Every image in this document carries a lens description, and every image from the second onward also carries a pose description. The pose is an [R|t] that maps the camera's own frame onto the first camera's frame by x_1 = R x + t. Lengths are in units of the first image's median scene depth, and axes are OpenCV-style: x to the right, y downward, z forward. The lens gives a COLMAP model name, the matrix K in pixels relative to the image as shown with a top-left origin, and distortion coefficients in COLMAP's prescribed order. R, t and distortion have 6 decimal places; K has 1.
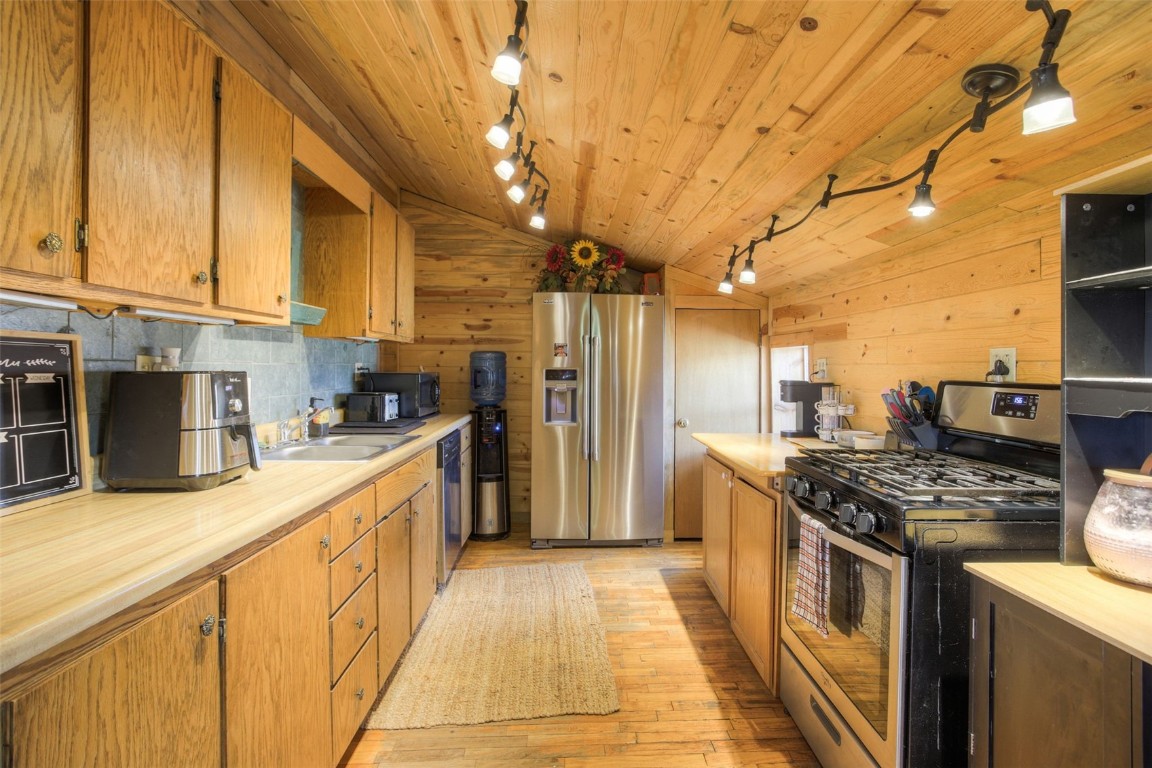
lens RADIAL K [[550.0, 0, 582.4], [0, 550.0, 368.5], [0, 0, 1]] dist [-0.057088, 0.024224]
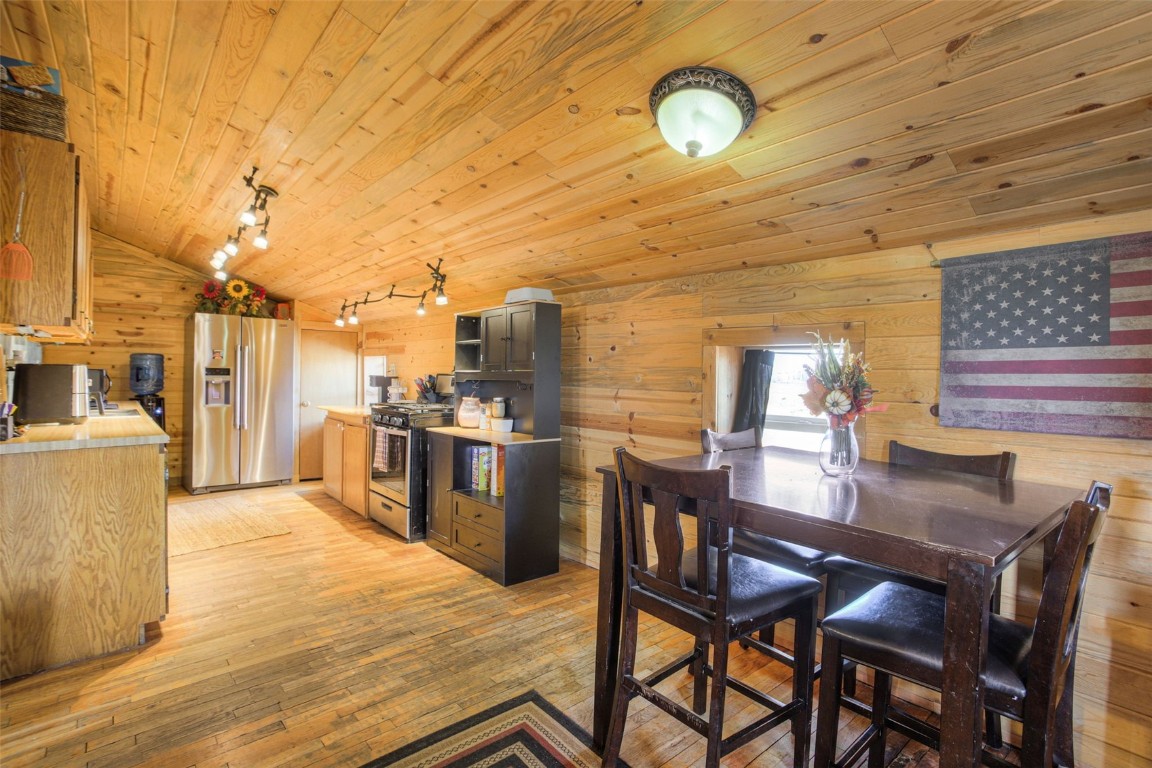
lens RADIAL K [[550.0, 0, 582.4], [0, 550.0, 368.5], [0, 0, 1]] dist [-0.057088, 0.024224]
pose [[0.753905, 0.011874, 0.656876, -0.241279], [-0.007439, 0.999927, -0.009537, 0.009497], [-0.656941, 0.002303, 0.753938, -0.678834]]
